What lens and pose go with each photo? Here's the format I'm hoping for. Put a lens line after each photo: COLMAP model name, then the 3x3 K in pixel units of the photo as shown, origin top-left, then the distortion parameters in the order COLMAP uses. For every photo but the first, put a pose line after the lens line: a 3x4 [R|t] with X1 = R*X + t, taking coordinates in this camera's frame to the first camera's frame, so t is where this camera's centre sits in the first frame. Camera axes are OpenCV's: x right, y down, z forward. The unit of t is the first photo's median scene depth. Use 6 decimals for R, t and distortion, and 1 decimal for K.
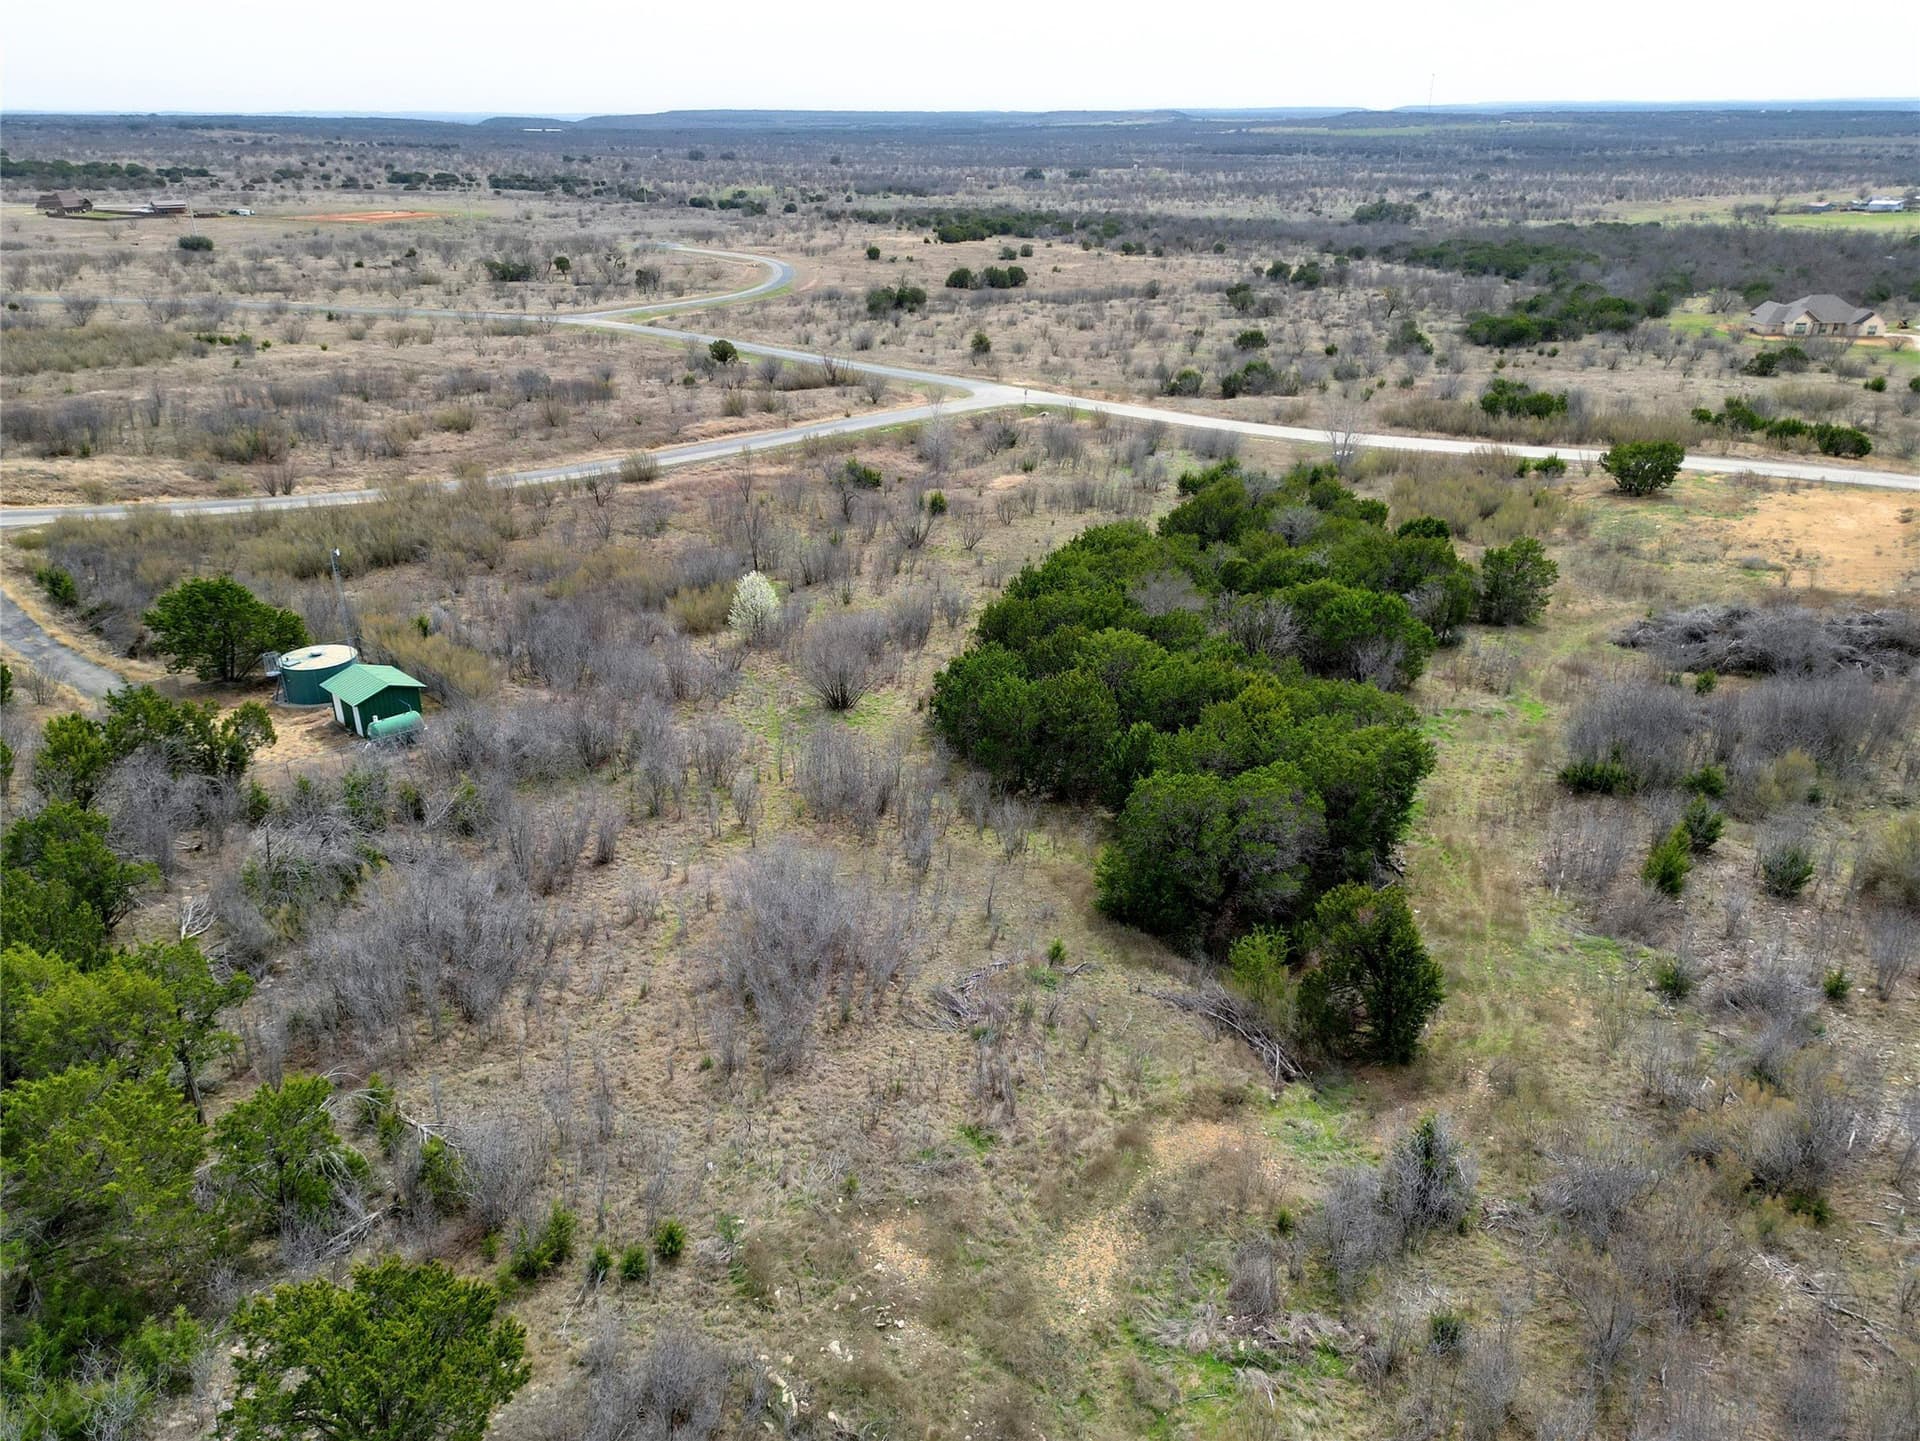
lens RADIAL K [[1353.0, 0, 964.0], [0, 1353.0, 706.8], [0, 0, 1]] dist [0.112402, -0.099360]
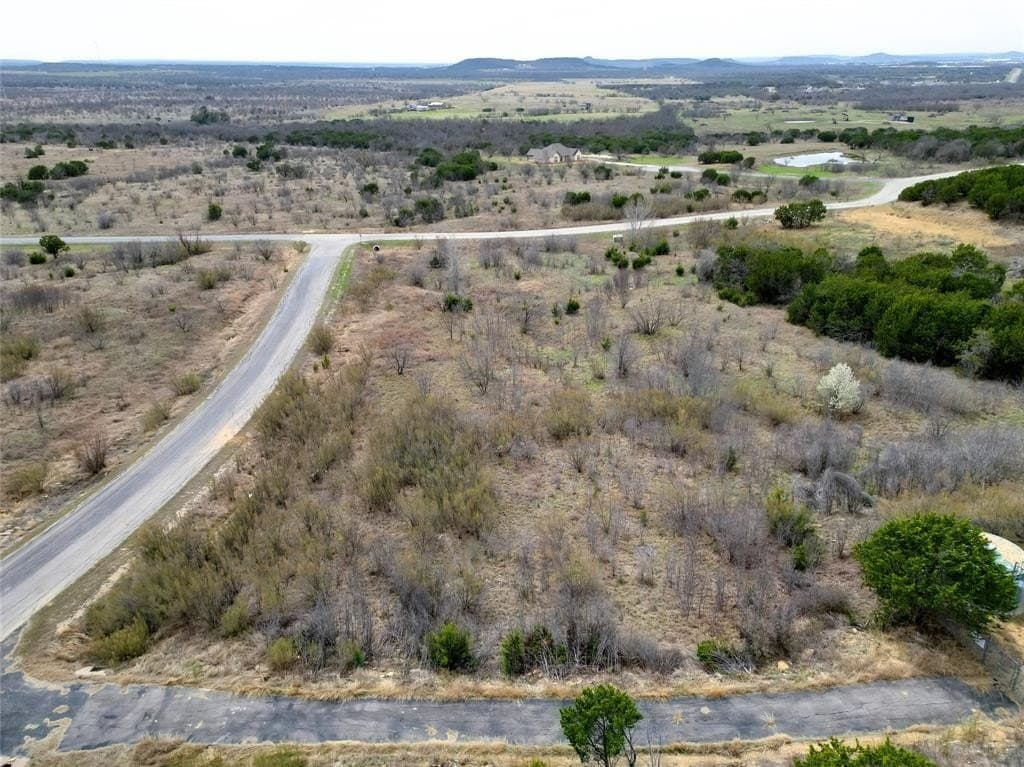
lens RADIAL K [[721.6, 0, 514.2], [0, 721.6, 376.2], [0, 0, 1]] dist [0.112402, -0.099360]
pose [[0.694289, -0.283686, 0.661427, -0.519165], [0.288918, 0.951593, 0.104867, -0.154932], [-0.659158, 0.118290, 0.742642, 0.418602]]
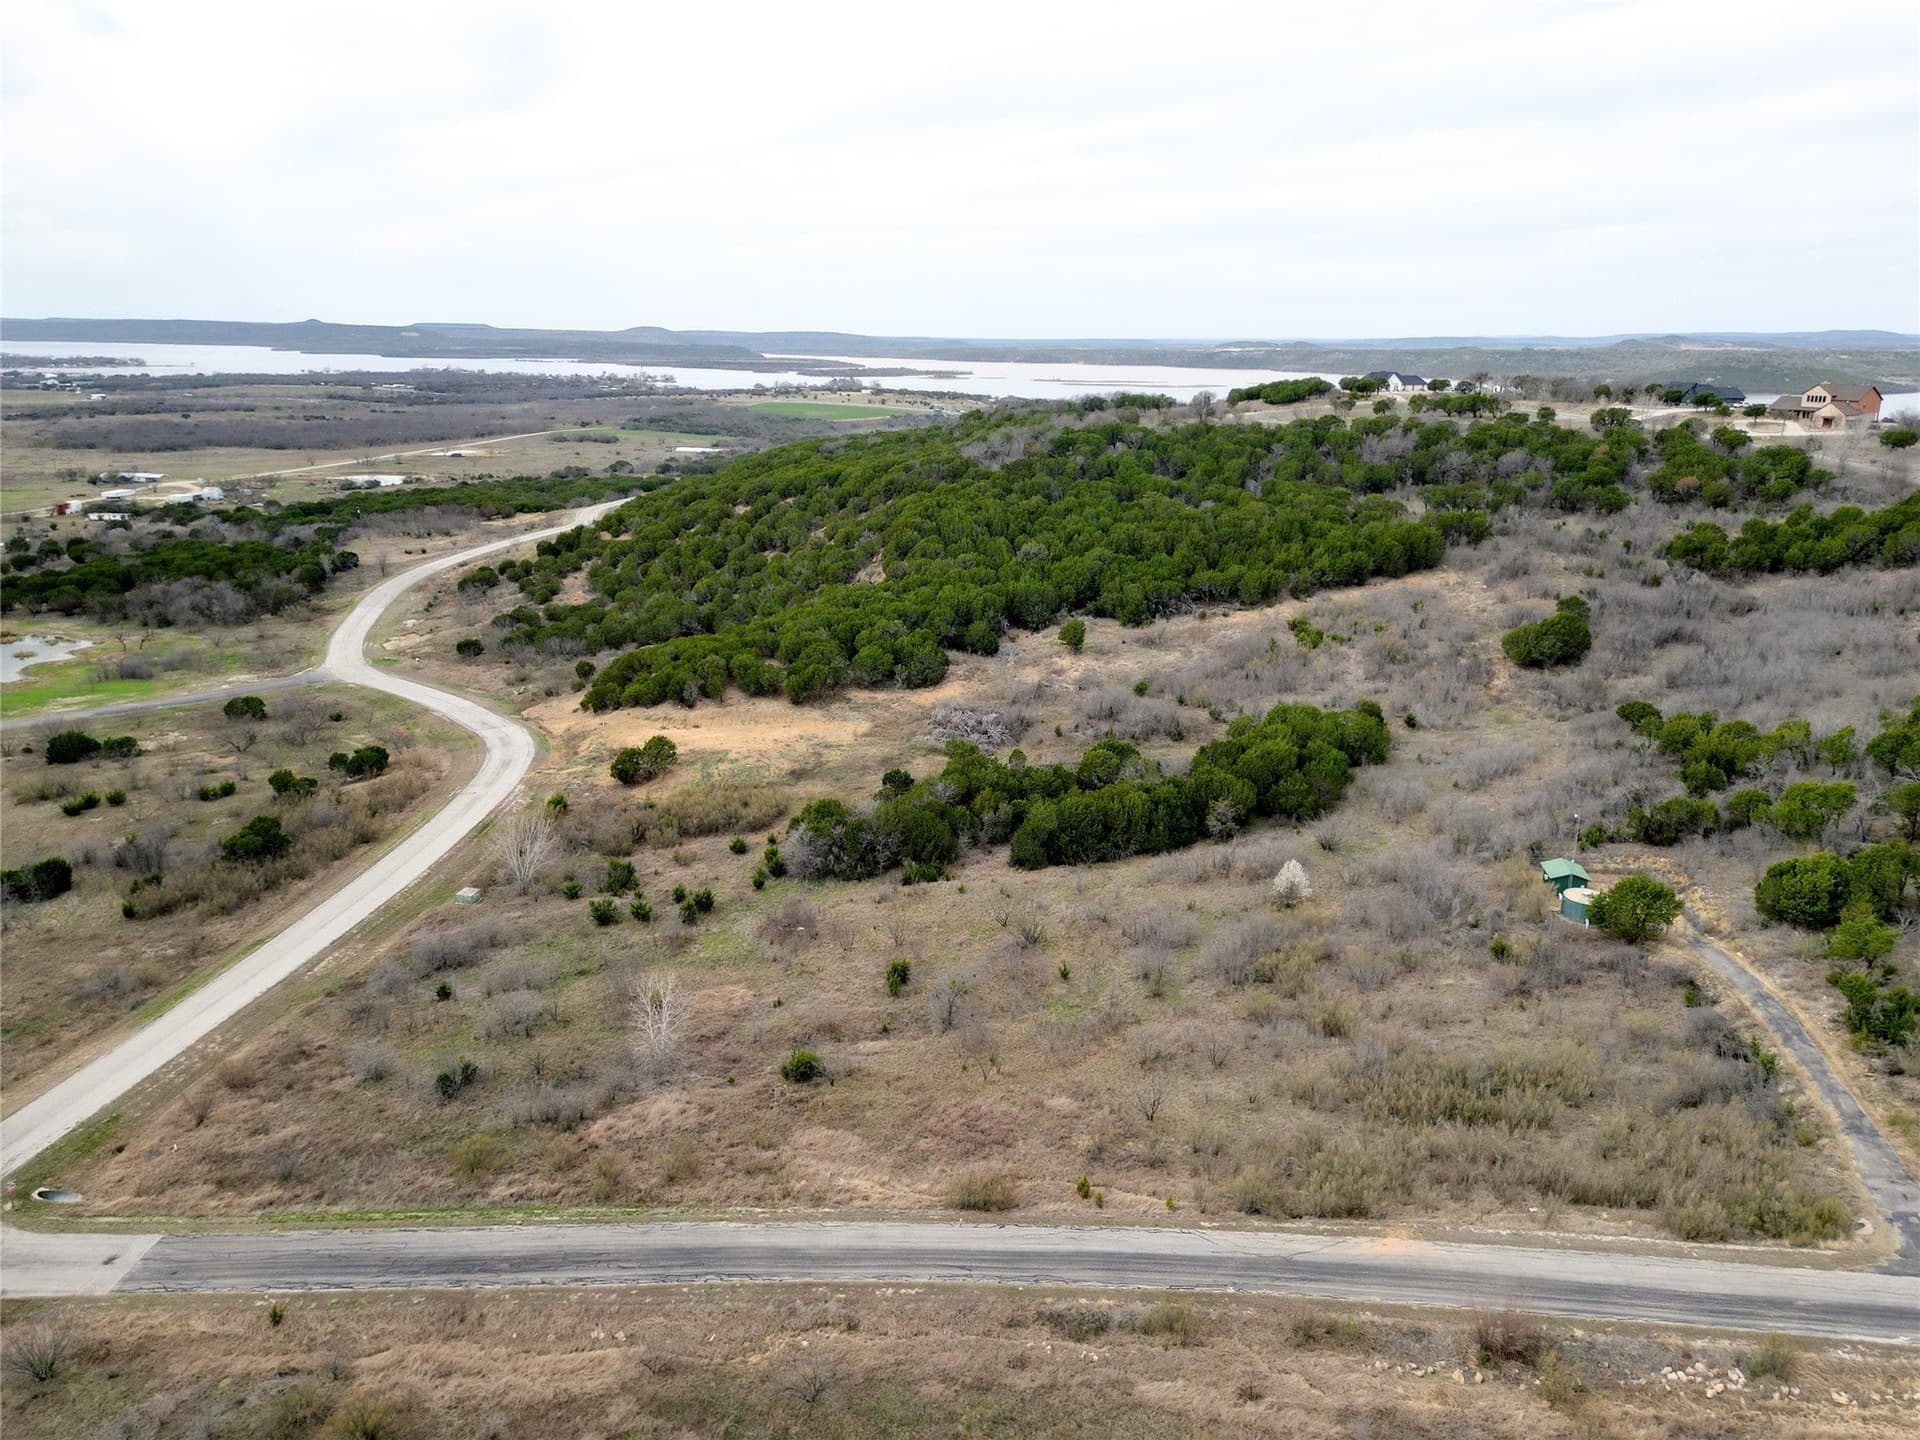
lens RADIAL K [[1353.0, 0, 964.0], [0, 1353.0, 706.3], [0, 0, 1]] dist [0.112402, -0.099360]
pose [[-0.589225, -0.214302, 0.779030, -0.670887], [0.311462, 0.829419, 0.463741, -0.650759], [-0.745523, 0.515886, -0.421967, 1.117074]]
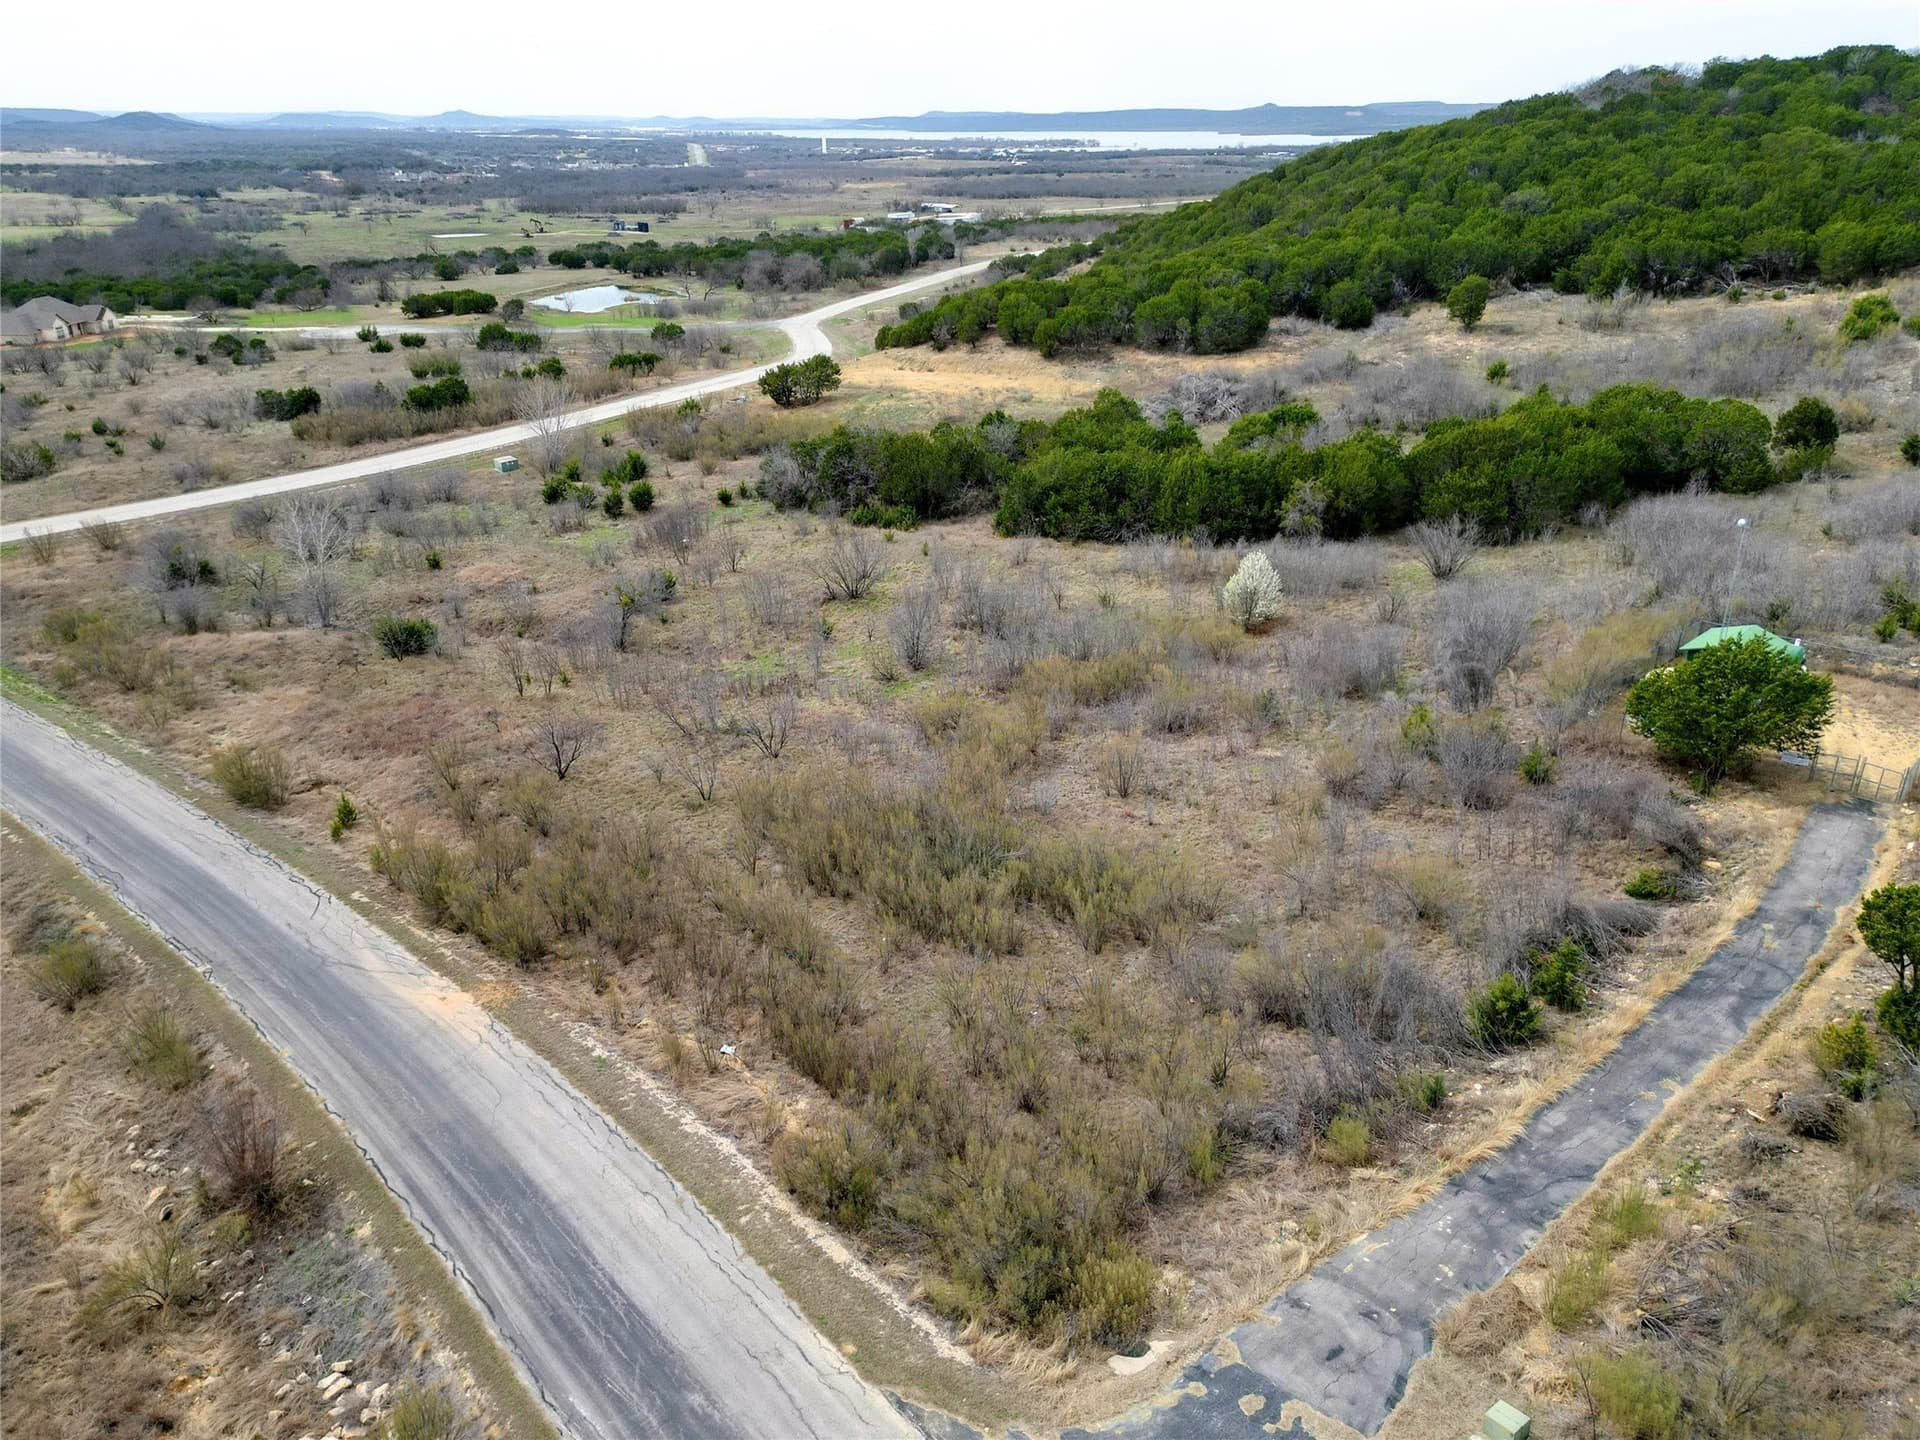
lens RADIAL K [[1353.0, 0, 964.0], [0, 1353.0, 706.3], [0, 0, 1]] dist [0.112402, -0.099360]
pose [[0.013568, -0.389002, 0.921137, -0.644540], [0.400085, 0.846377, 0.351538, -0.254192], [-0.916378, 0.363763, 0.167118, 0.651256]]
